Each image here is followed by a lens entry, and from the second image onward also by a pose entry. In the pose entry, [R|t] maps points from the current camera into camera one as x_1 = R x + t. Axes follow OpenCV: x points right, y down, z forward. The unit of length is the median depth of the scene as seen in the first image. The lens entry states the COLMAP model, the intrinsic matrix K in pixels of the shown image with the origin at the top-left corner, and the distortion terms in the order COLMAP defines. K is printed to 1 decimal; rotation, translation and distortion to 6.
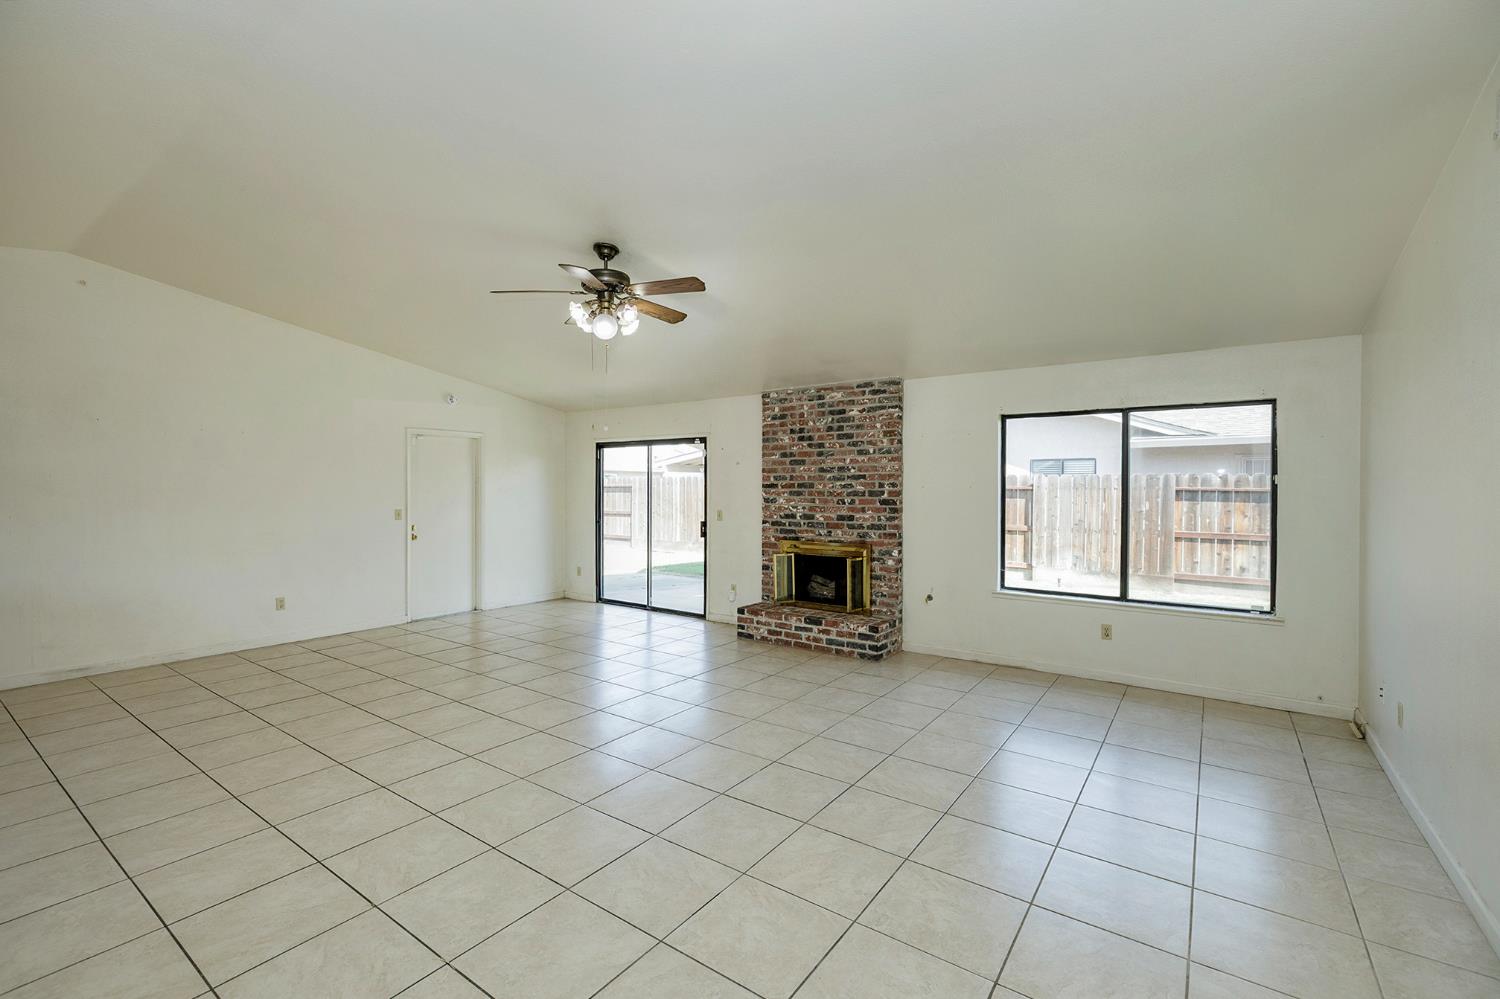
lens RADIAL K [[656.0, 0, 743.0], [0, 656.0, 494.1], [0, 0, 1]] dist [-0.000205, -0.000374]
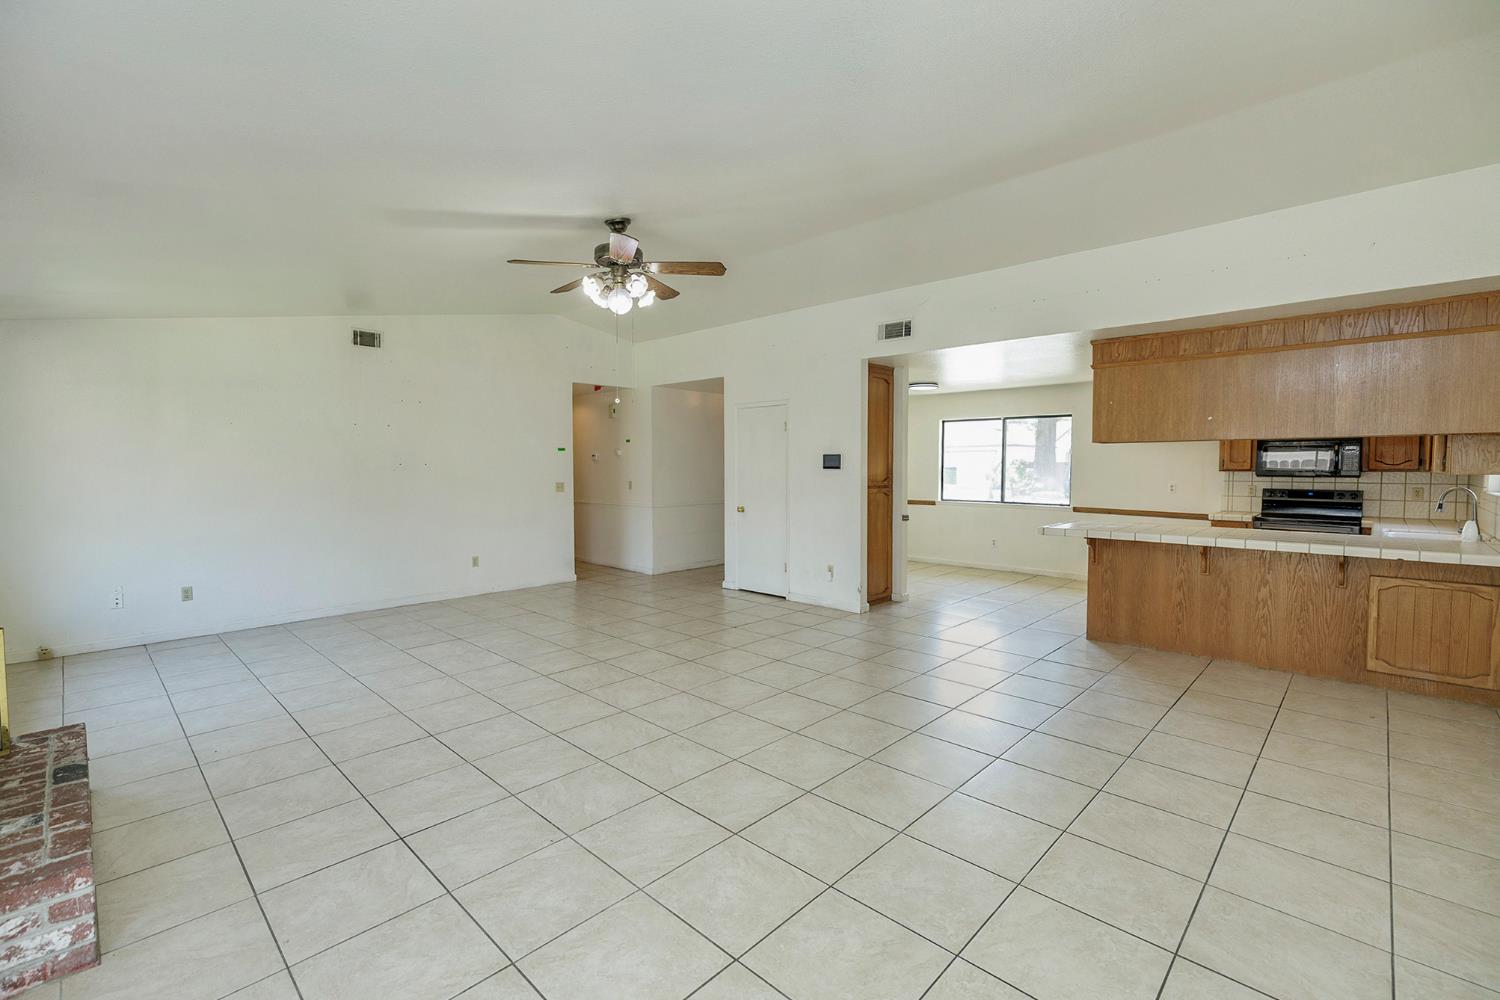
lens RADIAL K [[656.0, 0, 743.0], [0, 656.0, 494.6], [0, 0, 1]] dist [-0.000205, -0.000374]
pose [[-0.989497, -0.009897, 0.144217, -0.345544], [-0.001841, 0.998435, 0.055889, -0.010035], [-0.144545, 0.055036, -0.987966, 1.257420]]
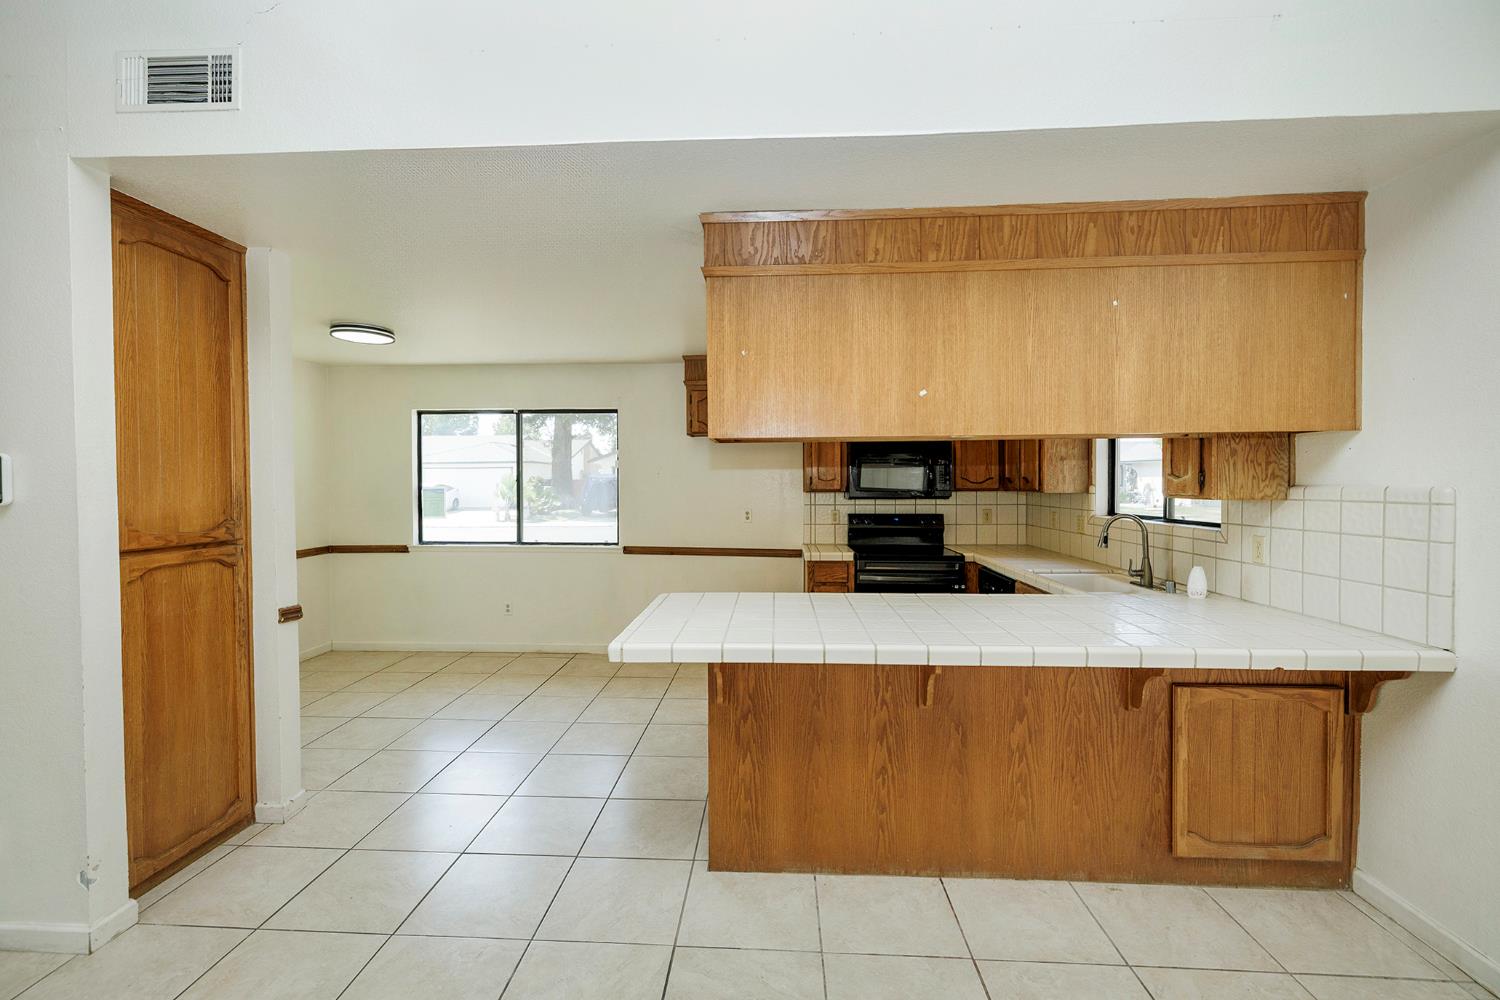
lens RADIAL K [[638.6, 0, 742.2], [0, 638.6, 493.5], [0, 0, 1]] dist [-0.000411, -0.000031]
pose [[-0.843718, 0.009081, -0.536710, -0.484305], [-0.005452, 0.999660, 0.025484, -0.007275], [0.536759, 0.024427, -0.843382, 0.678035]]
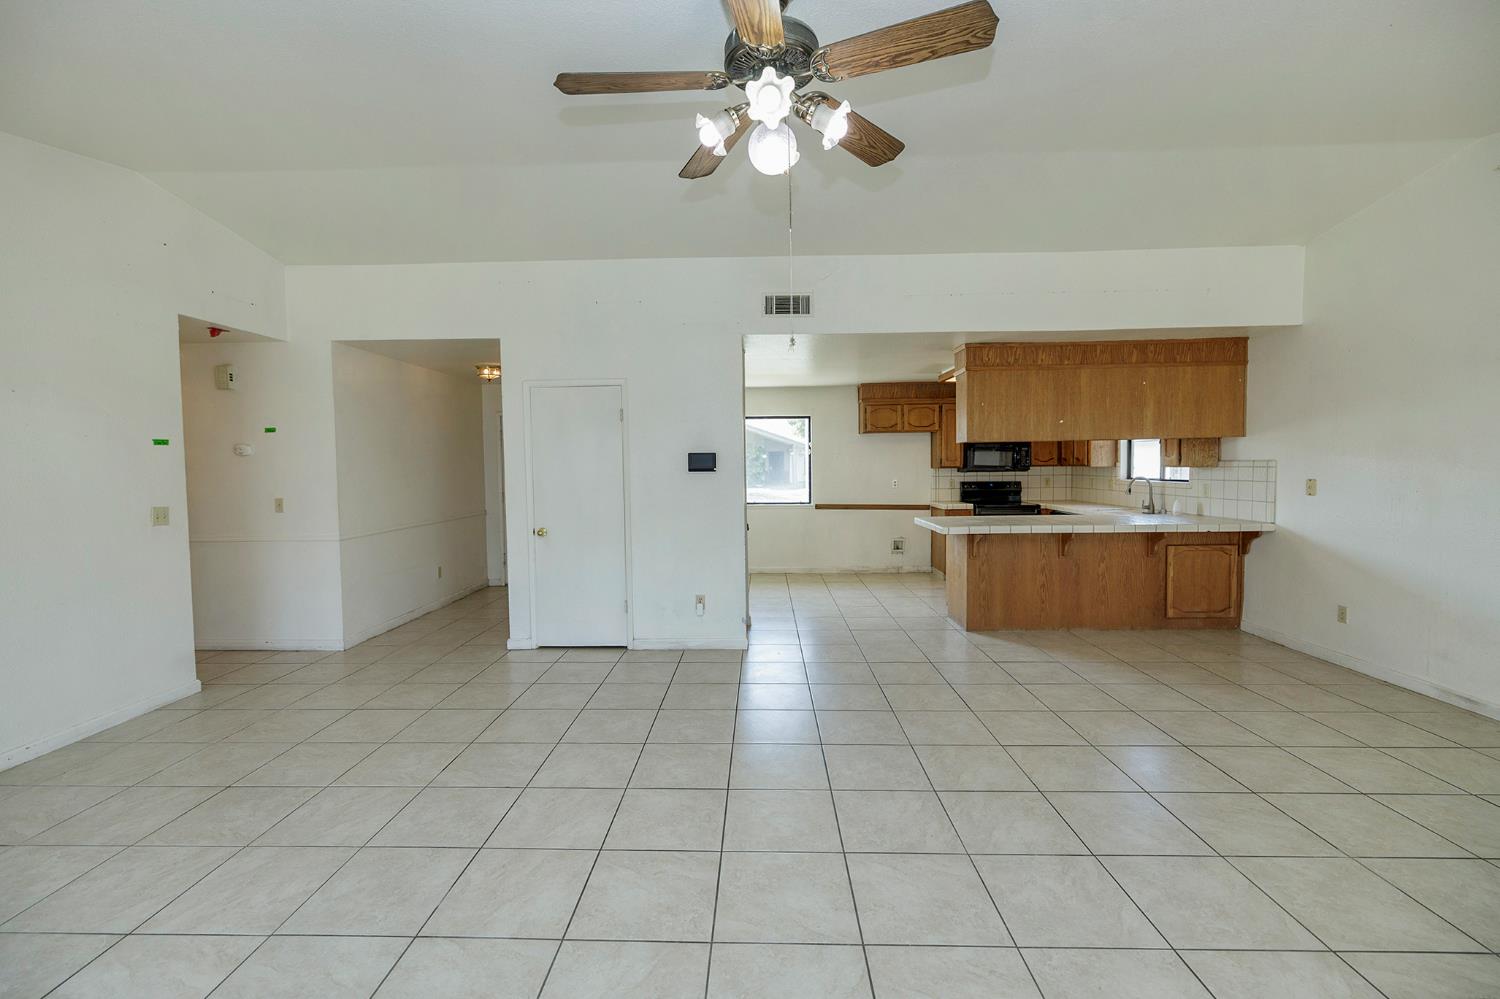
lens RADIAL K [[638.6, 0, 742.2], [0, 638.6, 493.0], [0, 0, 1]] dist [-0.000411, -0.000031]
pose [[-0.830220, 0.031208, -0.556562, 0.060733], [0.002888, 0.998659, 0.051689, -0.006862], [0.557429, 0.041306, -0.829197, 0.894535]]
